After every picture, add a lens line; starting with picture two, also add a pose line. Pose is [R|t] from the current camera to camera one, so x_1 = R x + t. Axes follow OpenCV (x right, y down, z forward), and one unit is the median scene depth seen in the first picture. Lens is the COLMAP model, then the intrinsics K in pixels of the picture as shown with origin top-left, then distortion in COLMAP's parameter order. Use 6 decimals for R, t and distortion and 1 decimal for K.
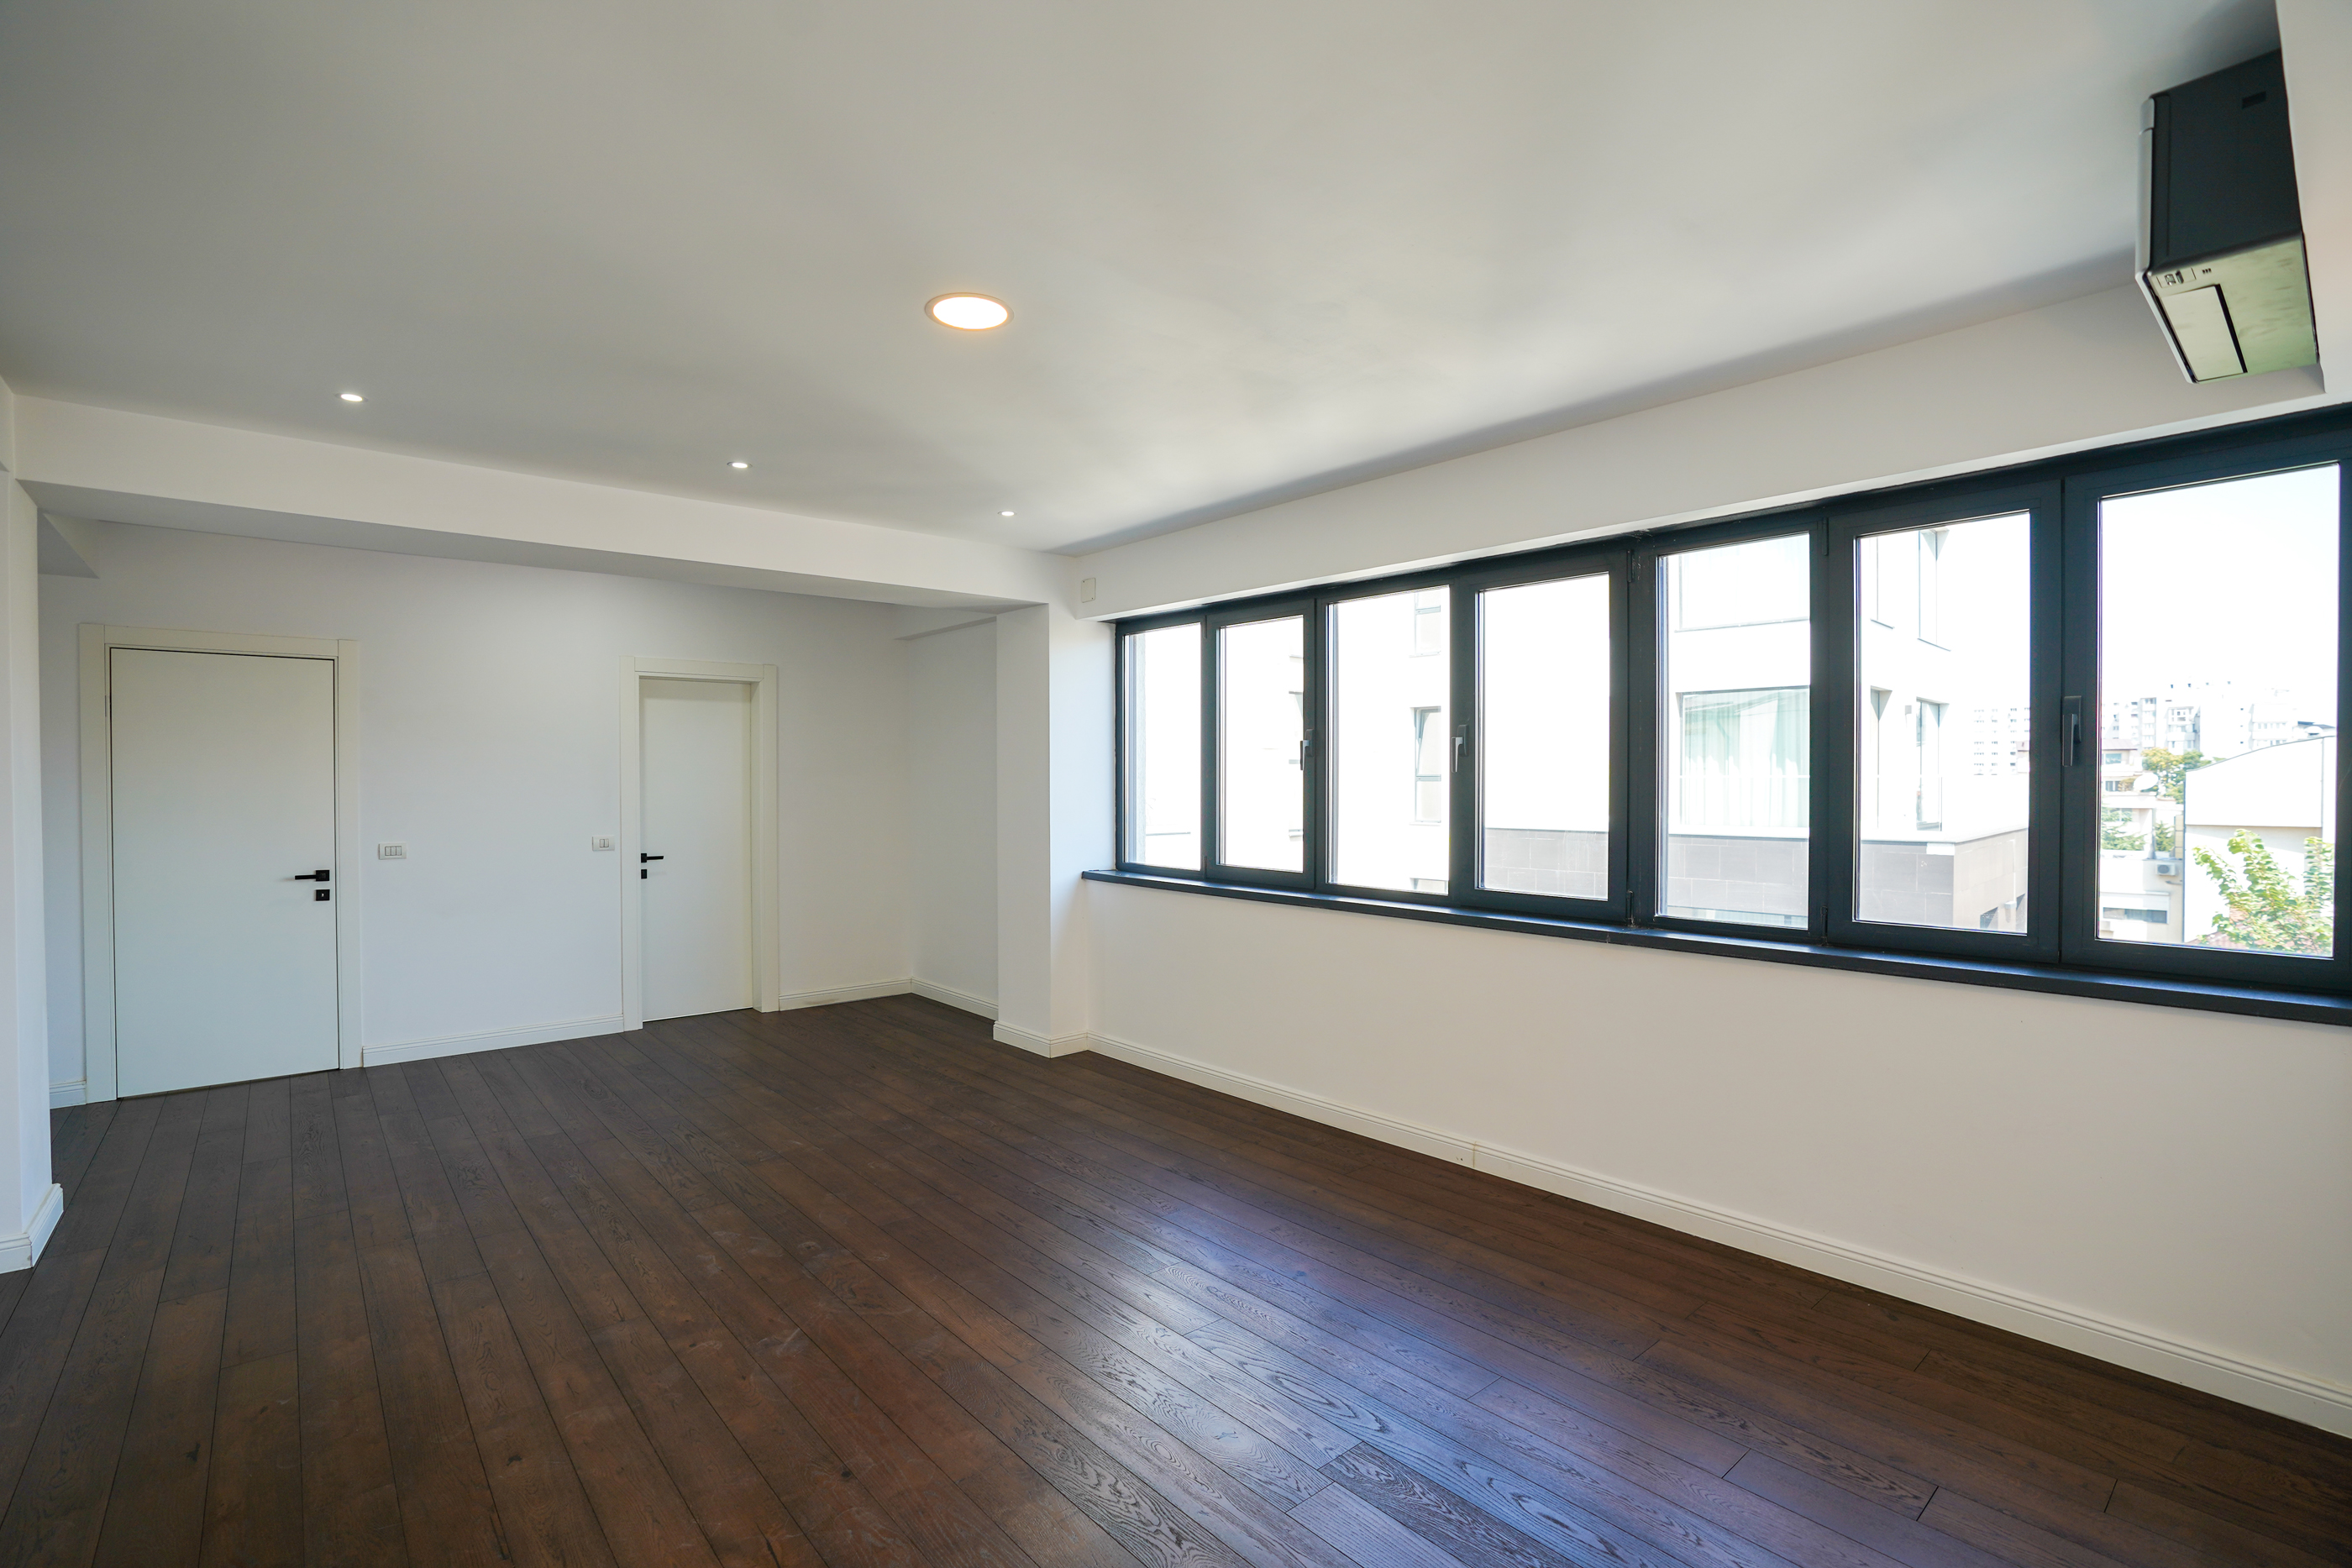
lens RADIAL K [[1086.4, 0, 1157.9], [0, 1086.4, 790.9], [0, 0, 1]] dist [-0.074293, 0.029118]
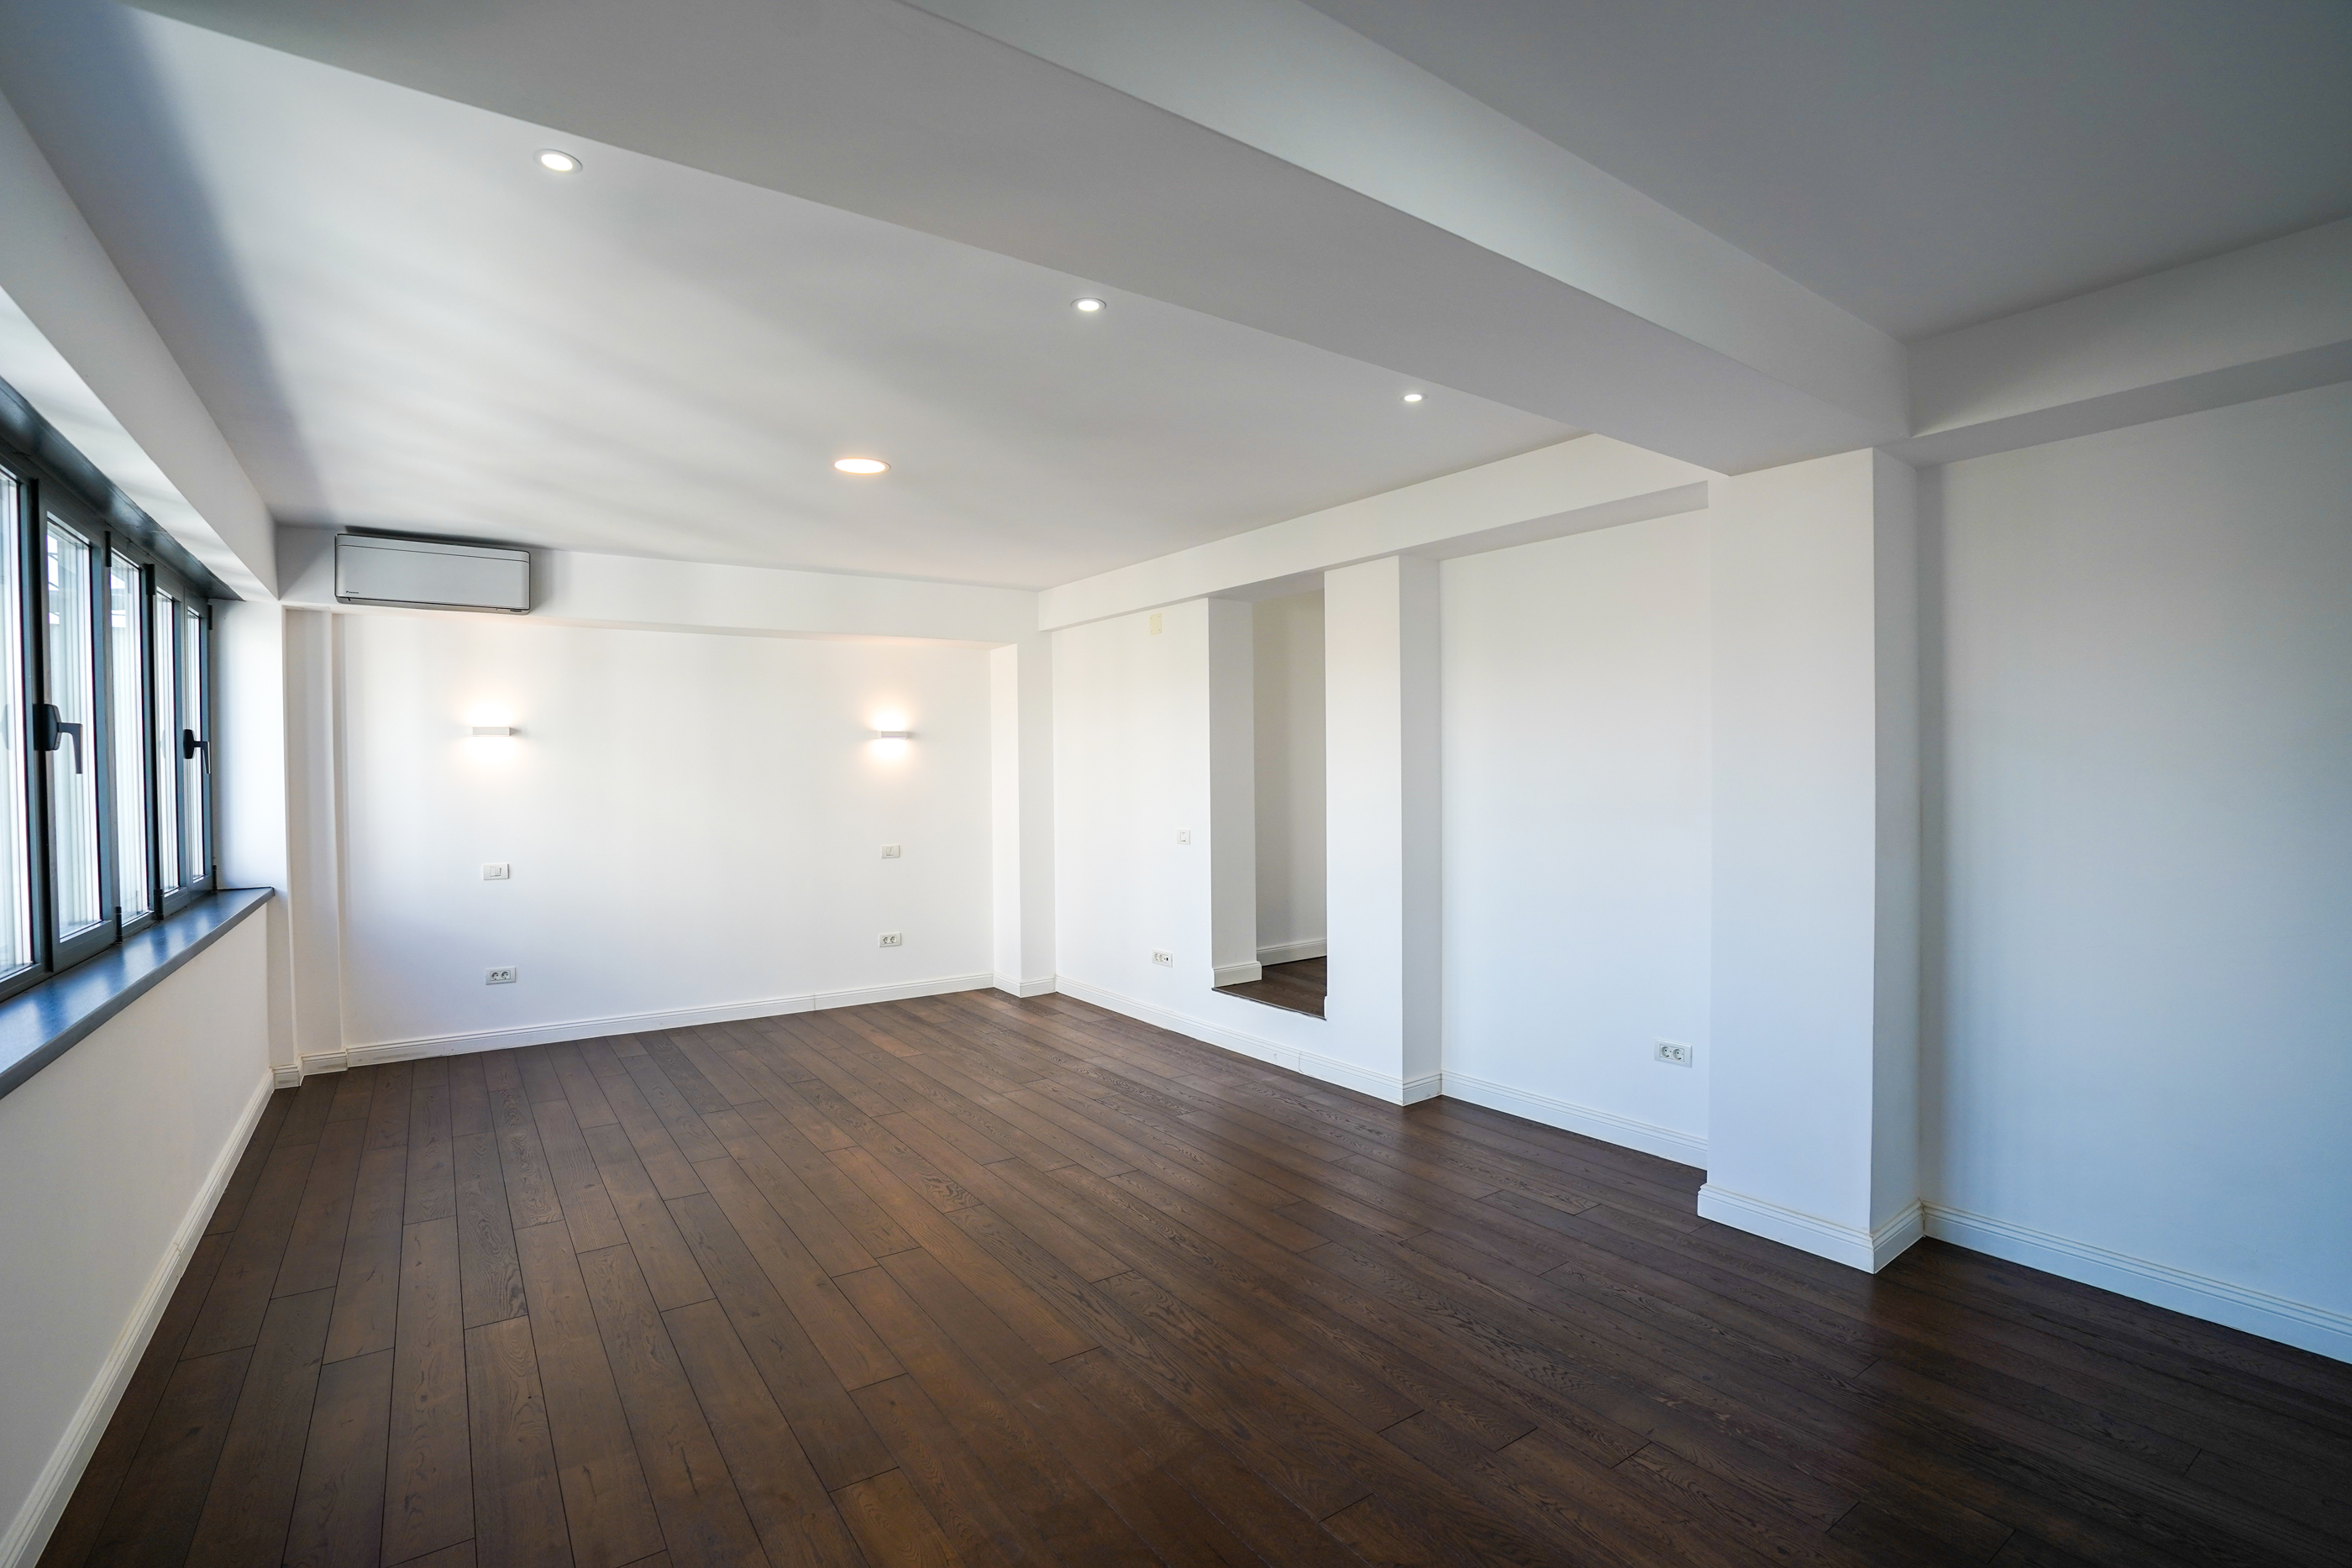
lens RADIAL K [[1086.4, 0, 1157.9], [0, 1086.4, 790.9], [0, 0, 1]] dist [-0.074293, 0.029118]
pose [[-0.995270, 0.009765, 0.096654, -0.427716], [0.012547, 0.999523, 0.028218, -0.014994], [-0.096333, 0.029297, -0.994918, 1.440126]]
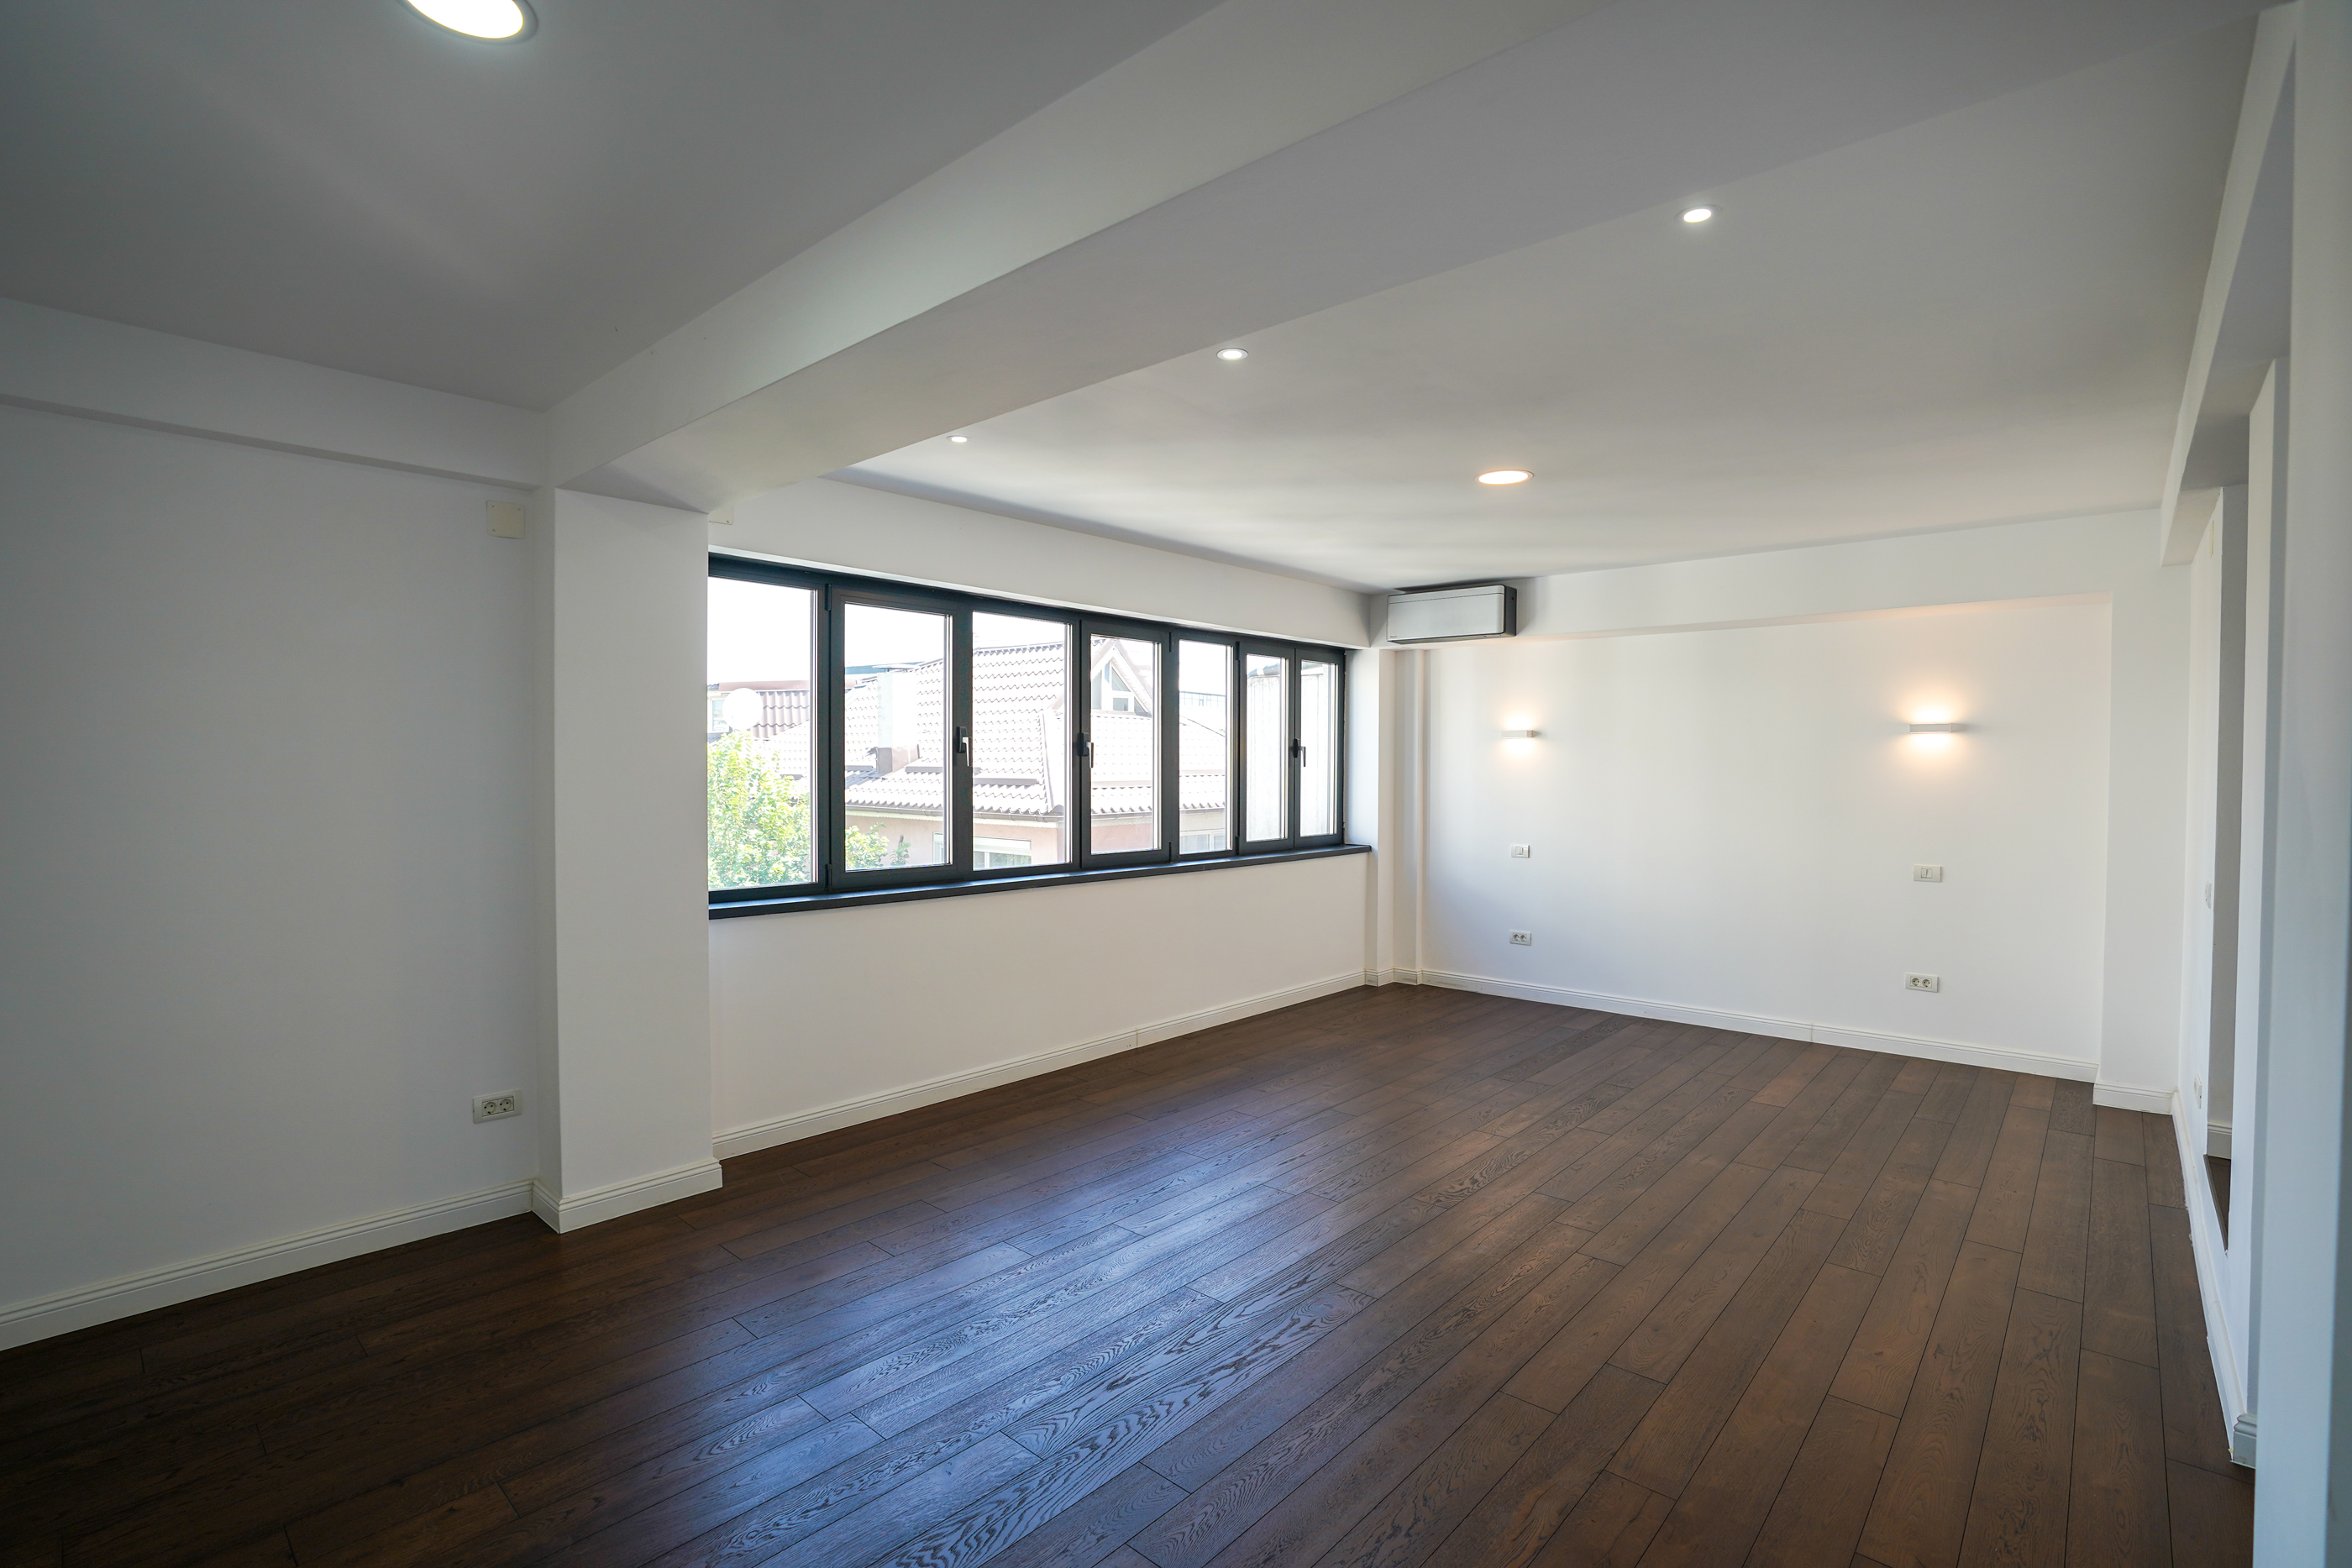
lens RADIAL K [[1086.4, 0, 1157.9], [0, 1086.4, 790.9], [0, 0, 1]] dist [-0.074293, 0.029118]
pose [[-0.126517, -0.023018, 0.991697, -0.965611], [0.007297, 0.999682, 0.024135, -0.019691], [-0.991938, 0.010290, -0.126309, 0.986074]]
